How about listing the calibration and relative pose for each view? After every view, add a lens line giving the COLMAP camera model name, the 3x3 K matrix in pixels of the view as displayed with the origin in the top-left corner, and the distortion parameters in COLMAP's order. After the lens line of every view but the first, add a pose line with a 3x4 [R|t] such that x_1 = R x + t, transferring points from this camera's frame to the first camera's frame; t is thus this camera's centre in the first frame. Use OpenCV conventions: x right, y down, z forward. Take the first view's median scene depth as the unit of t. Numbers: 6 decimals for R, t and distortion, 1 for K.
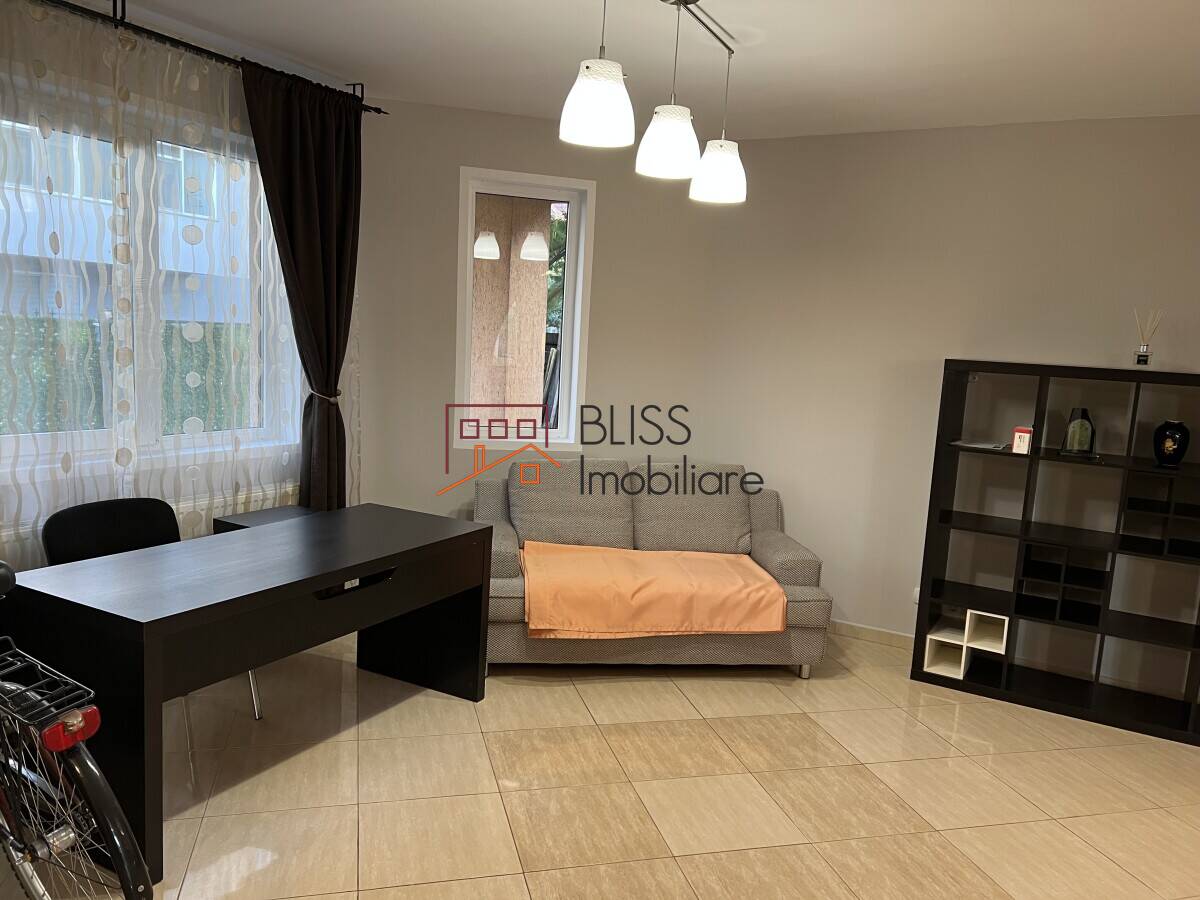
lens RADIAL K [[899.0, 0, 603.3], [0, 899.0, 460.9], [0, 0, 1]] dist [0.052886, -0.062202]
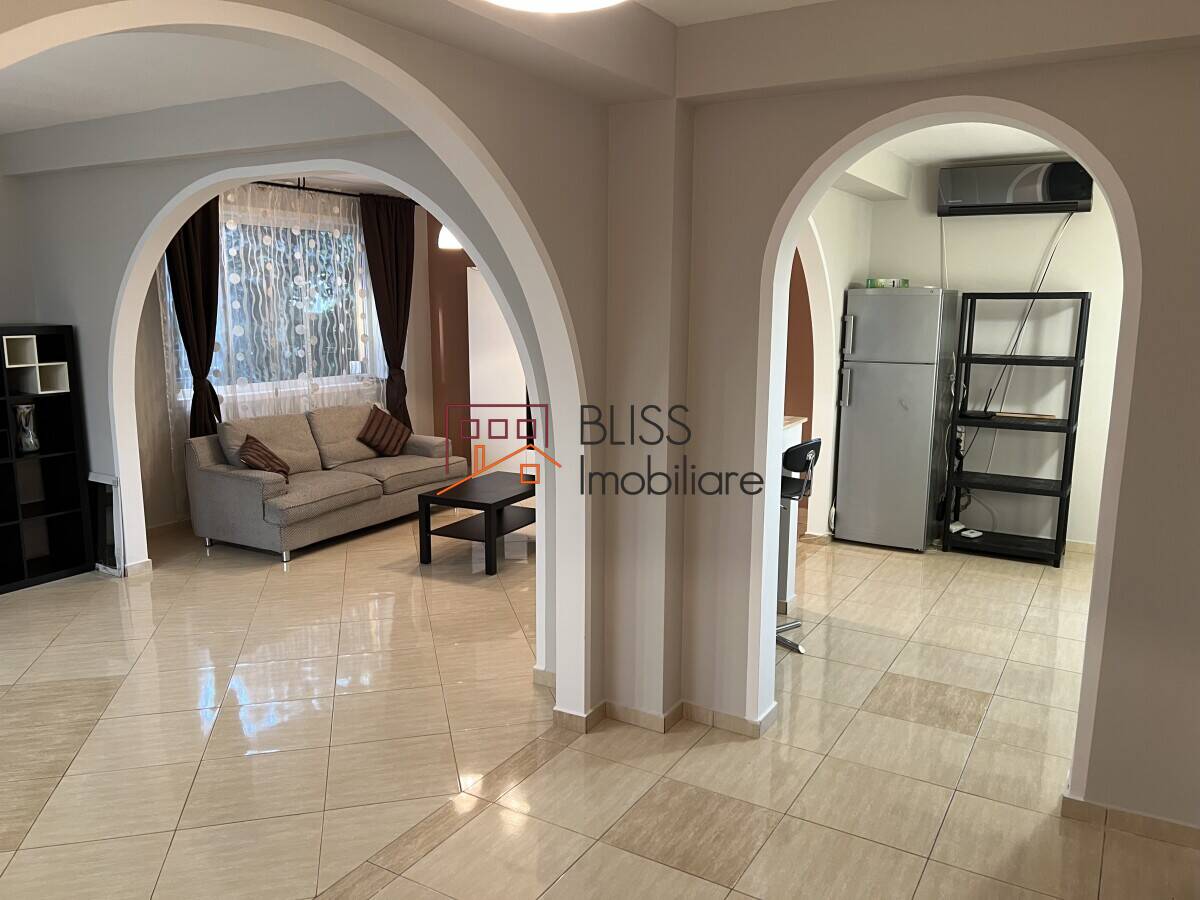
lens RADIAL K [[899.0, 0, 601.0], [0, 899.0, 460.3], [0, 0, 1]] dist [0.052886, -0.062202]
pose [[0.014144, -0.233977, 0.972139, -0.701819], [0.139796, 0.963150, 0.229779, -0.083630], [-0.990079, 0.132651, 0.046332, 0.025794]]
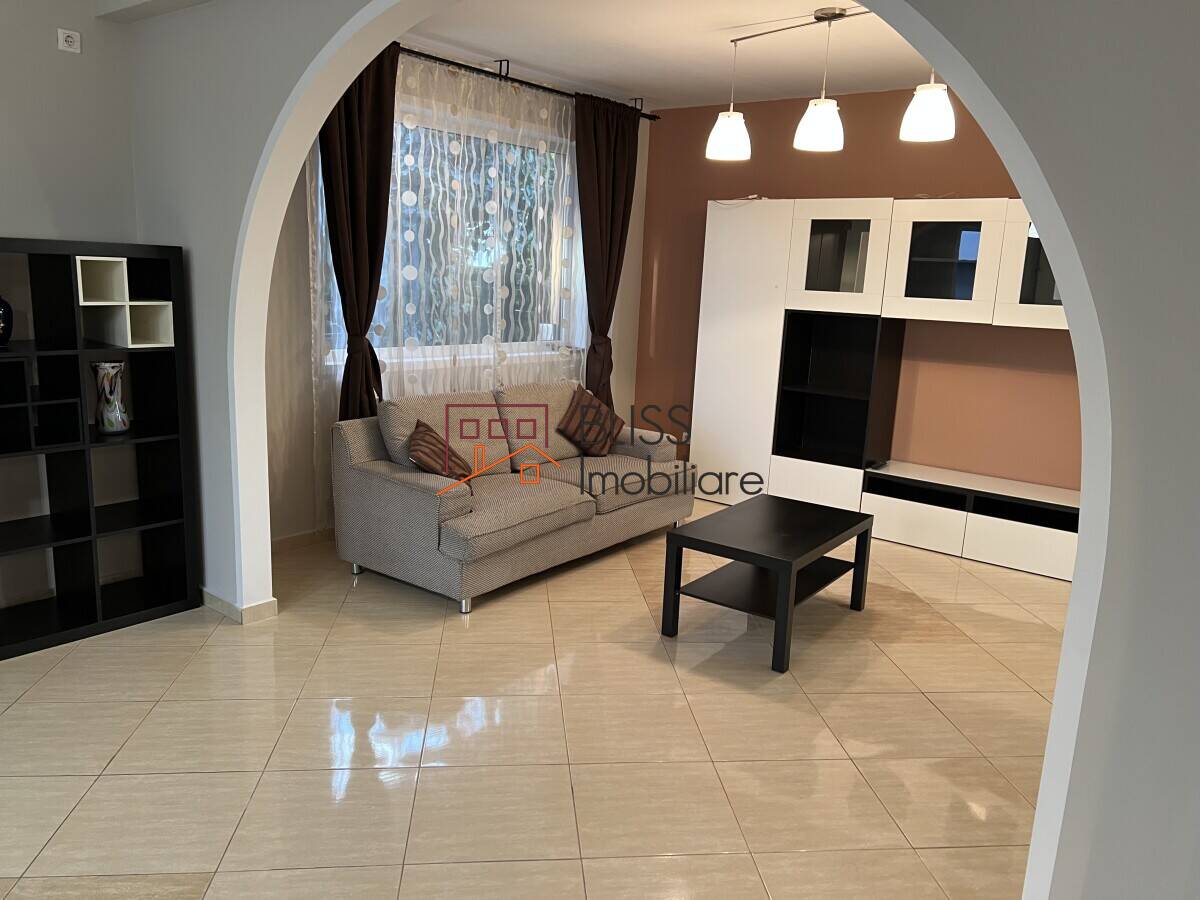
lens RADIAL K [[899.0, 0, 610.1], [0, 899.0, 462.0], [0, 0, 1]] dist [0.052886, -0.062202]
pose [[0.151108, -0.257866, 0.954291, -0.147676], [0.106178, 0.964025, 0.243683, -0.040911], [-0.982798, 0.064503, 0.173051, 0.309148]]
